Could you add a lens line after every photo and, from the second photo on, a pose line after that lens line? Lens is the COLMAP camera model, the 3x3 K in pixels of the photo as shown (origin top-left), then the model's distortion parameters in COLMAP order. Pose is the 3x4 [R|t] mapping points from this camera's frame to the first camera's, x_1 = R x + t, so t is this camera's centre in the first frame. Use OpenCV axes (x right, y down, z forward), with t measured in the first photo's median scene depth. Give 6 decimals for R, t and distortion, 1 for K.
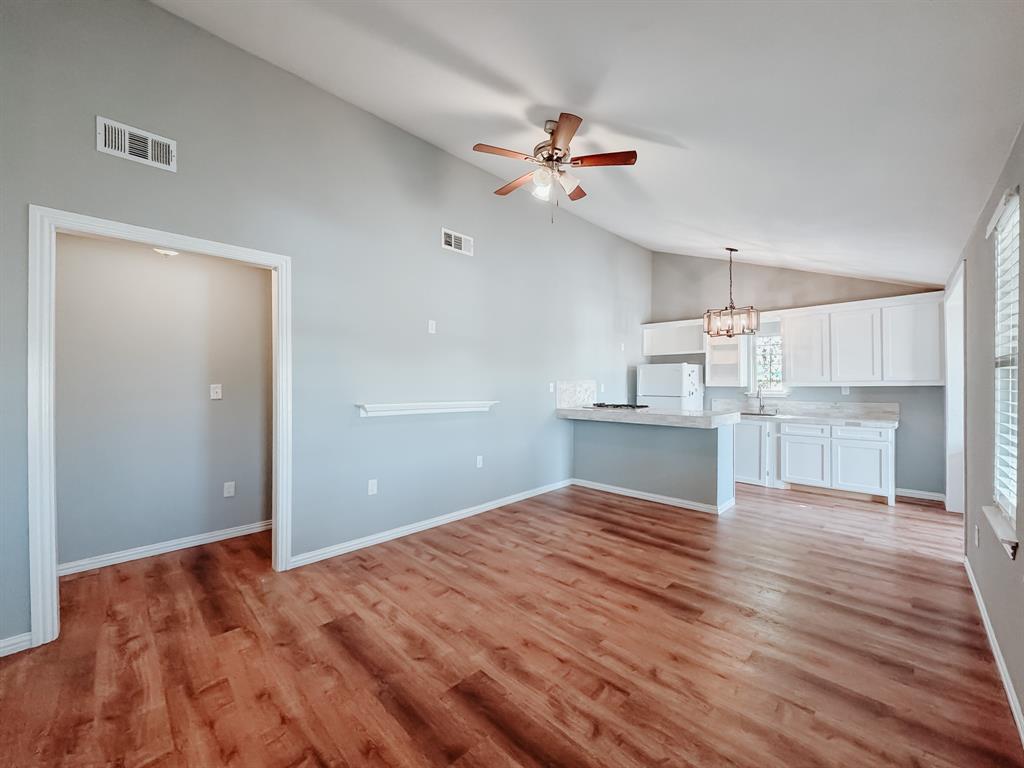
lens RADIAL K [[422.5, 0, 517.0], [0, 422.5, 383.3], [0, 0, 1]] dist [-0.005169, 0.000118]
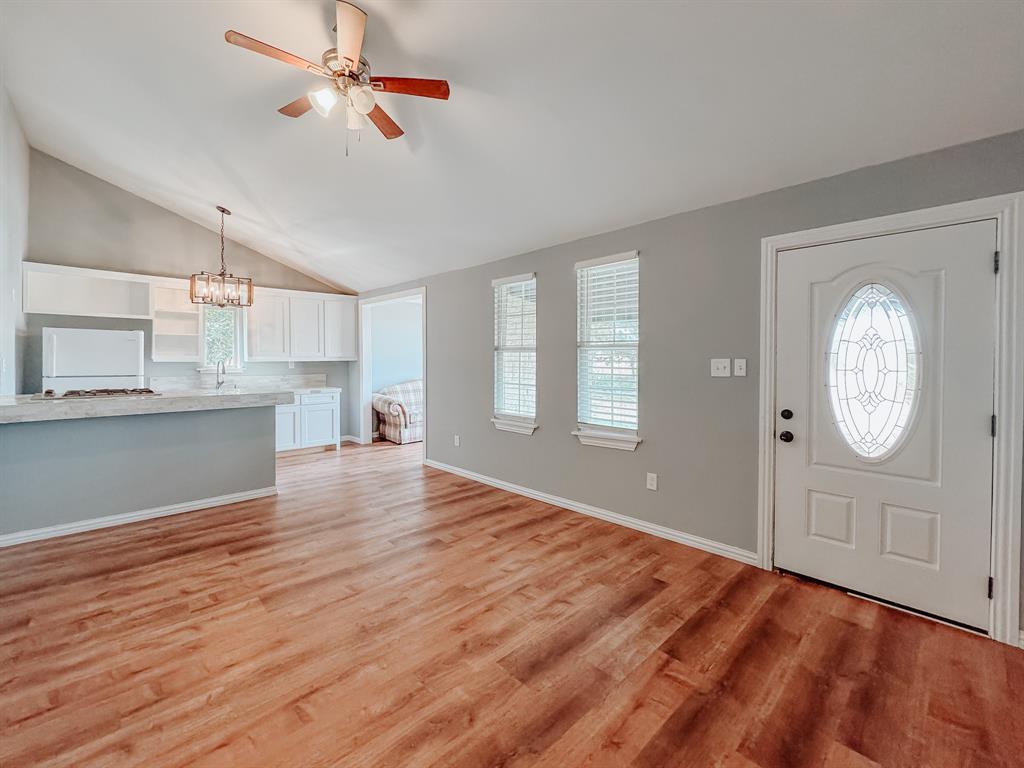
lens RADIAL K [[422.5, 0, 513.0], [0, 422.5, 366.0], [0, 0, 1]] dist [-0.005169, 0.000118]
pose [[0.023768, -0.011313, 0.999653, -0.437044], [-0.001344, 0.999935, 0.011349, 0.006687], [-0.999717, -0.001613, 0.023751, 0.408532]]
